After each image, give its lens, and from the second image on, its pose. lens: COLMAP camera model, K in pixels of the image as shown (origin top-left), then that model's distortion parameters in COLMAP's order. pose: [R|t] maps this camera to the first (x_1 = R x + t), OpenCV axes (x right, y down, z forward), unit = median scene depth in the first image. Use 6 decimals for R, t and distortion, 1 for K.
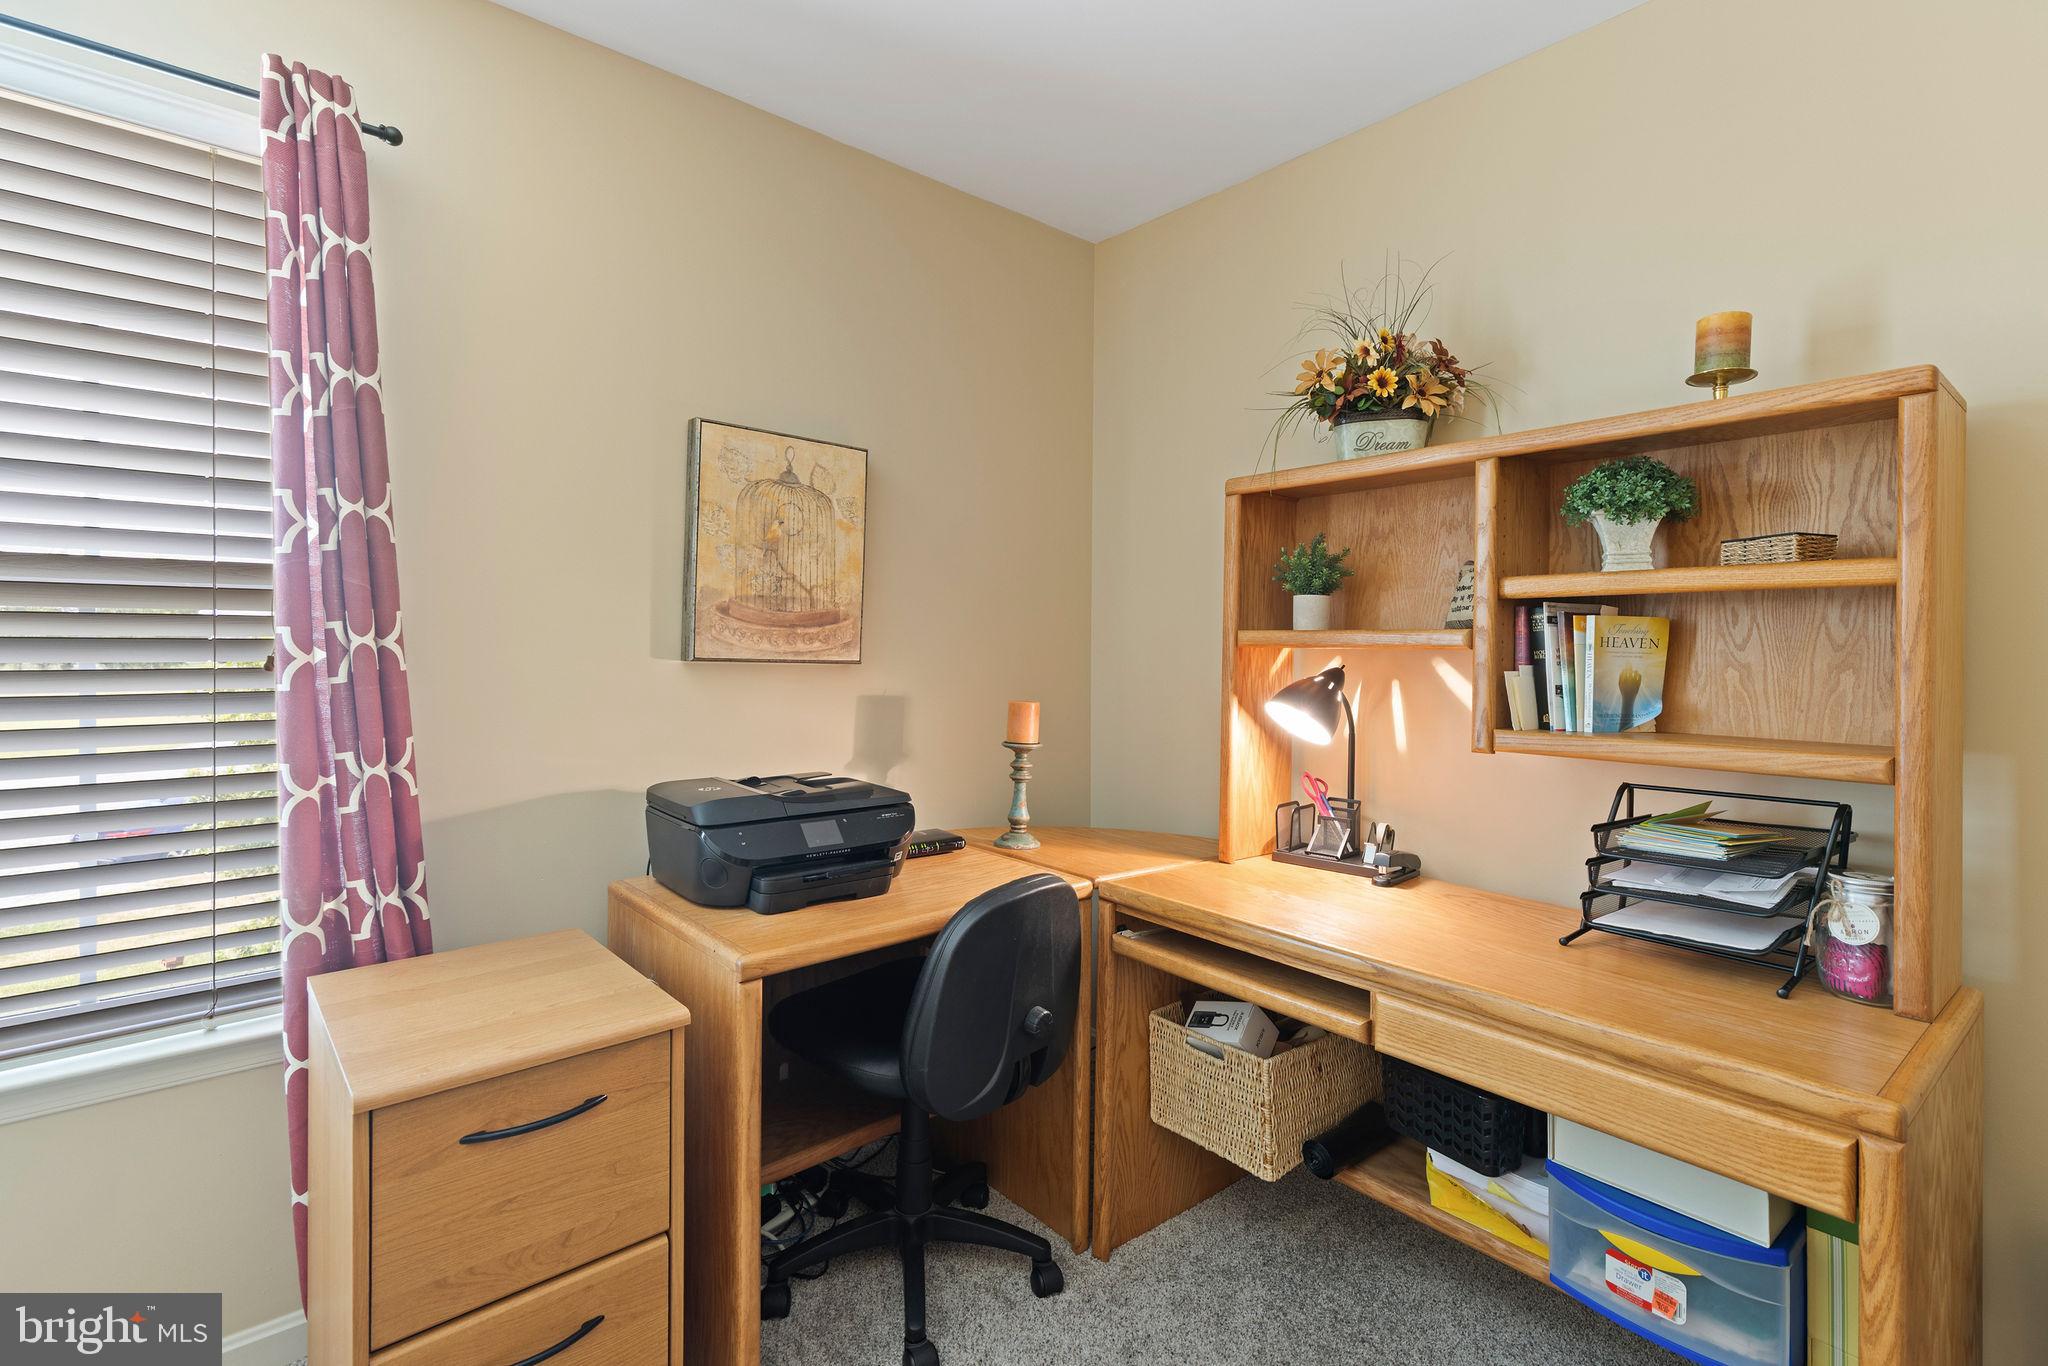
lens RADIAL K [[942.0, 0, 1025.4], [0, 942.0, 666.6], [0, 0, 1]] dist [0.011440, -0.001234]
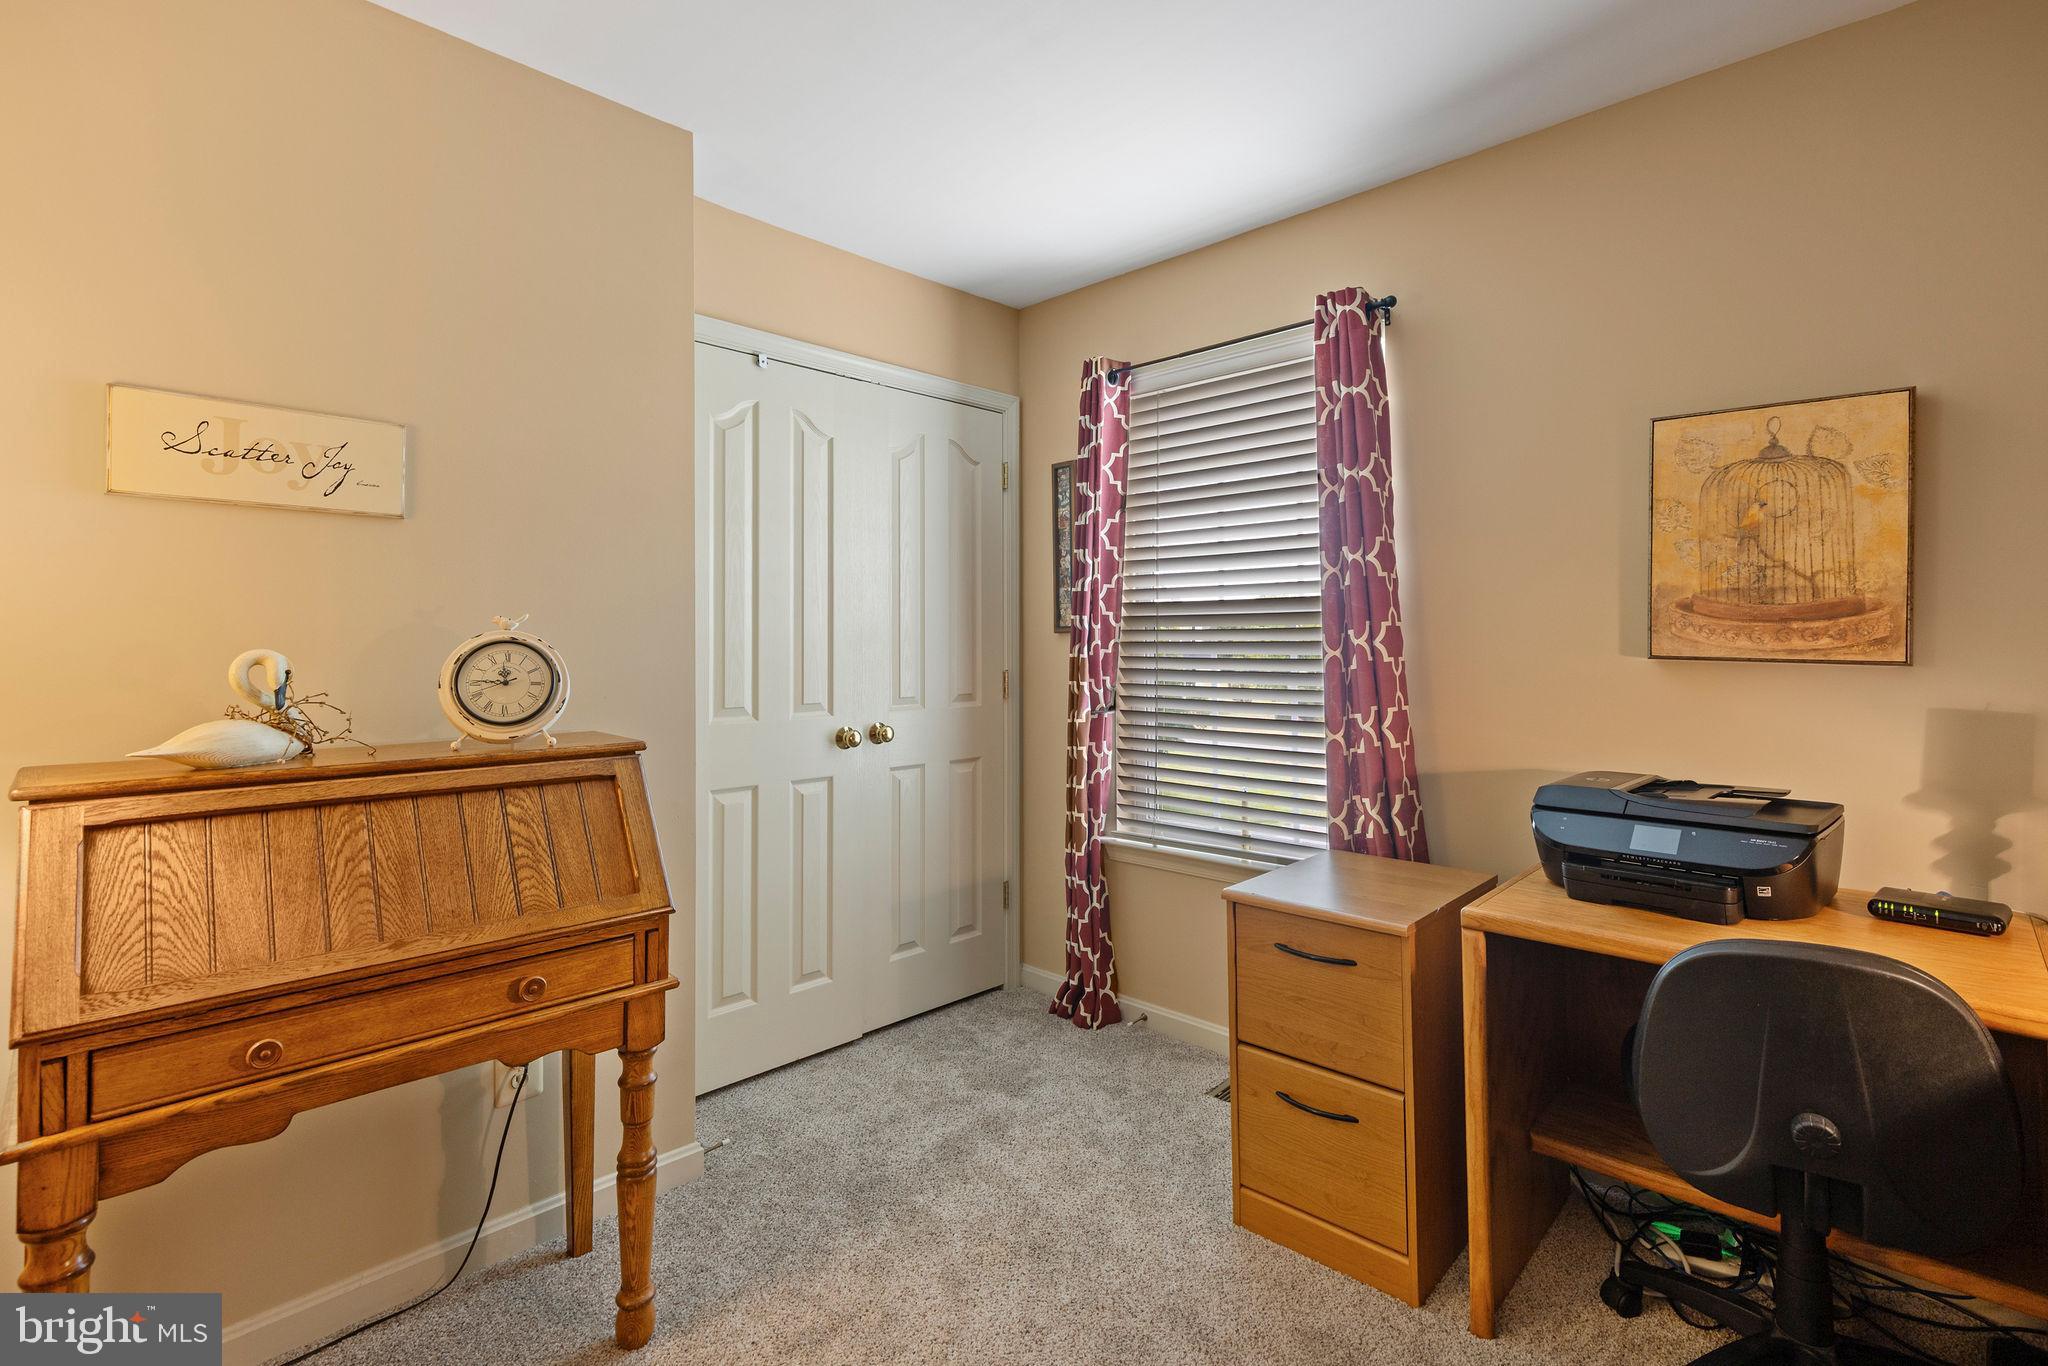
lens RADIAL K [[942.0, 0, 1031.9], [0, 942.0, 650.9], [0, 0, 1]] dist [0.011440, -0.001234]
pose [[0.111715, 0.005046, -0.993727, 0.554860], [-0.016262, 0.999862, 0.003249, -0.006400], [0.993607, 0.015797, 0.111782, 0.215606]]
